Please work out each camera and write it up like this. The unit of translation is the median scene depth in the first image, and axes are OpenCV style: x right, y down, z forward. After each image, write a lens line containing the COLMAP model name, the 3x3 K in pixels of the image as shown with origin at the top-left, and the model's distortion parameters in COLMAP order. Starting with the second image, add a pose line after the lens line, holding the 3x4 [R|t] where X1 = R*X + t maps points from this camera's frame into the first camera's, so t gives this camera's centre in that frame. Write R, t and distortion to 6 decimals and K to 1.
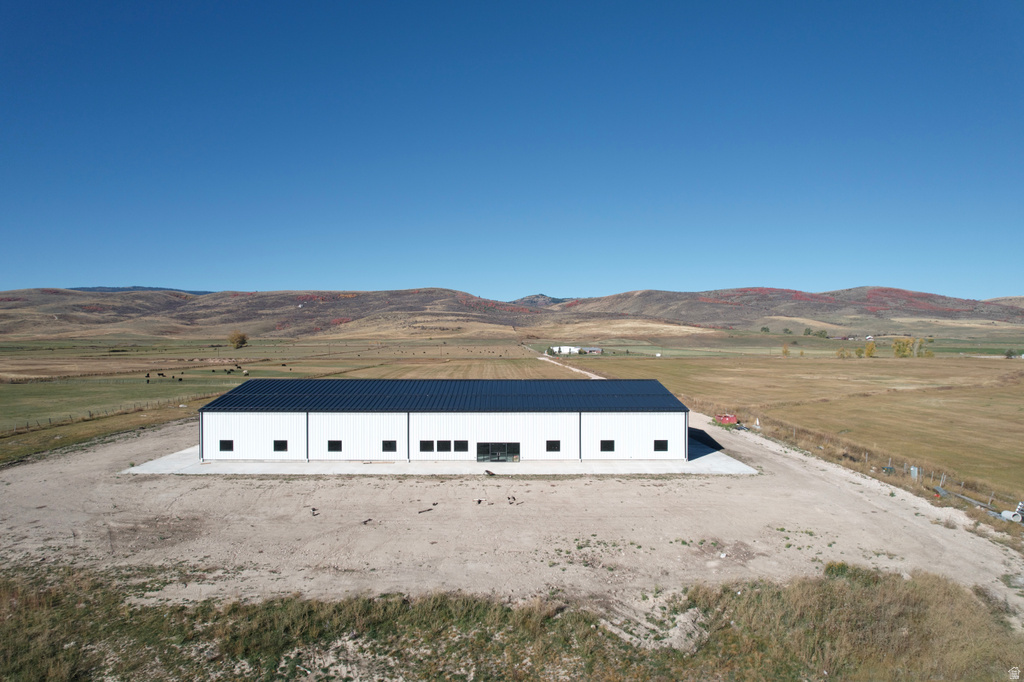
lens RADIAL K [[657.3, 0, 509.8], [0, 657.3, 345.8], [0, 0, 1]] dist [-0.076888, 0.072969]
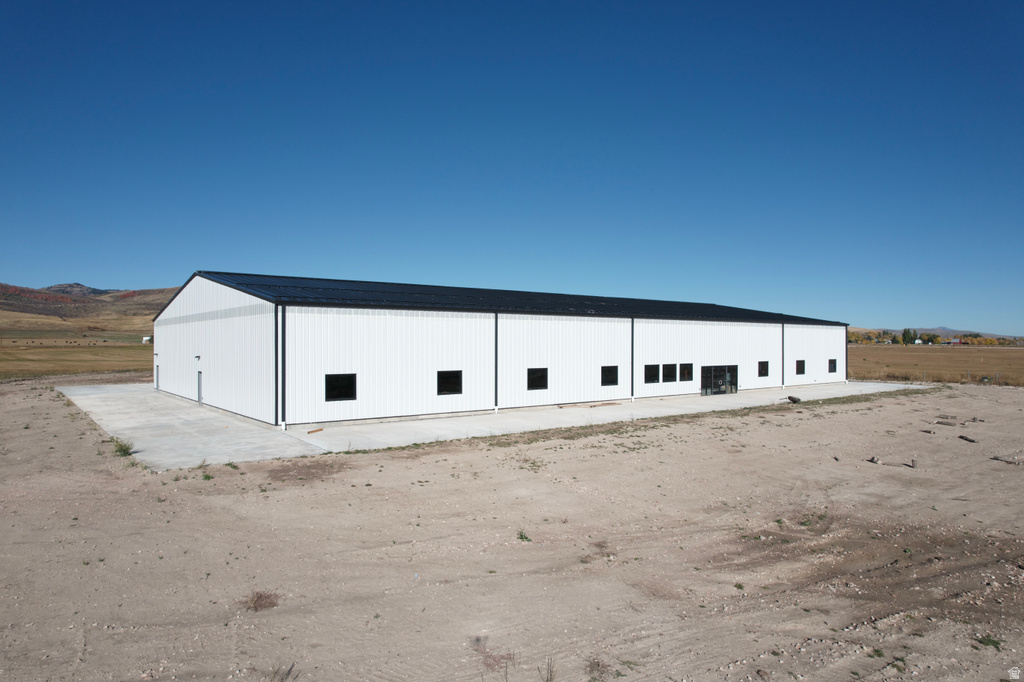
lens RADIAL K [[657.3, 0, 509.8], [0, 657.3, 345.8], [0, 0, 1]] dist [-0.076888, 0.072969]
pose [[0.797943, -0.002160, 0.602730, -0.030824], [0.001858, 0.999998, 0.001124, 0.006471], [-0.602731, 0.000223, 0.797945, 0.030437]]
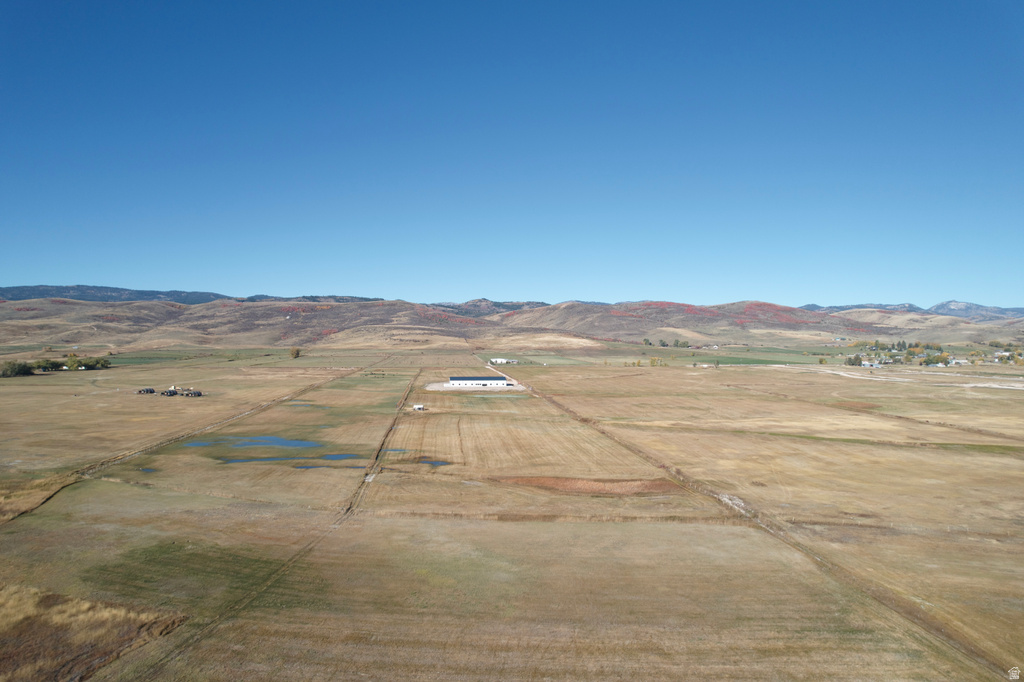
lens RADIAL K [[657.3, 0, 509.8], [0, 657.3, 345.8], [0, 0, 1]] dist [-0.076888, 0.072969]
pose [[0.996091, 0.000802, 0.088325, -0.023435], [-0.001165, 0.999991, 0.004065, -0.020216], [-0.088321, -0.004152, 0.996083, -0.397078]]
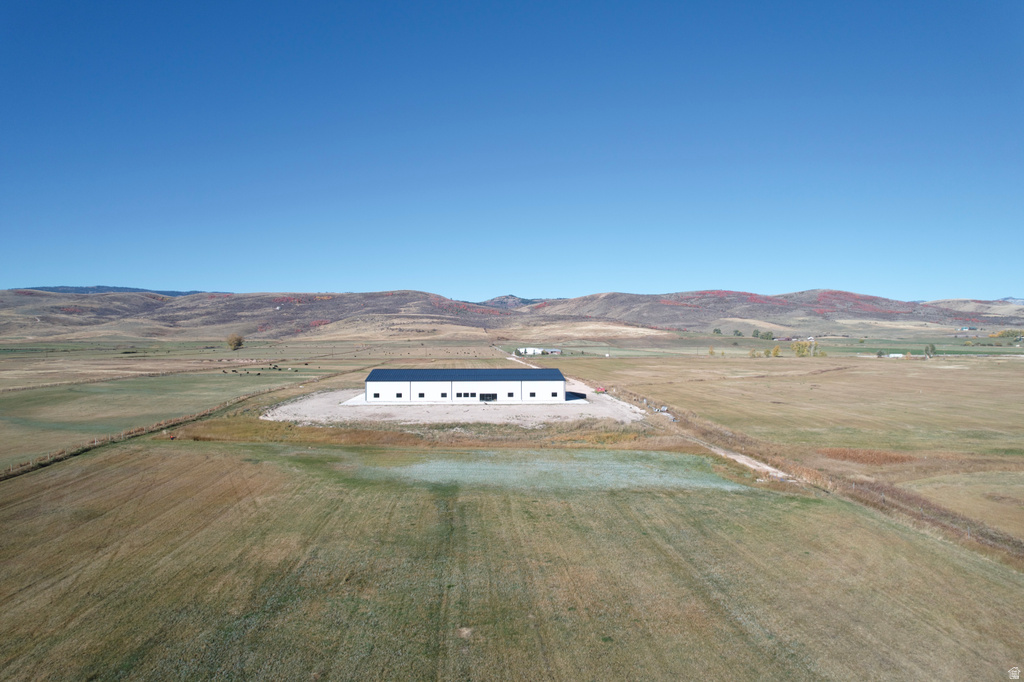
lens RADIAL K [[657.3, 0, 509.8], [0, 657.3, 345.8], [0, 0, 1]] dist [-0.076888, 0.072969]
pose [[0.998955, -0.001813, 0.045675, -0.002534], [0.001788, 0.999998, 0.000584, -0.001677], [-0.045676, -0.000501, 0.998956, -0.075365]]
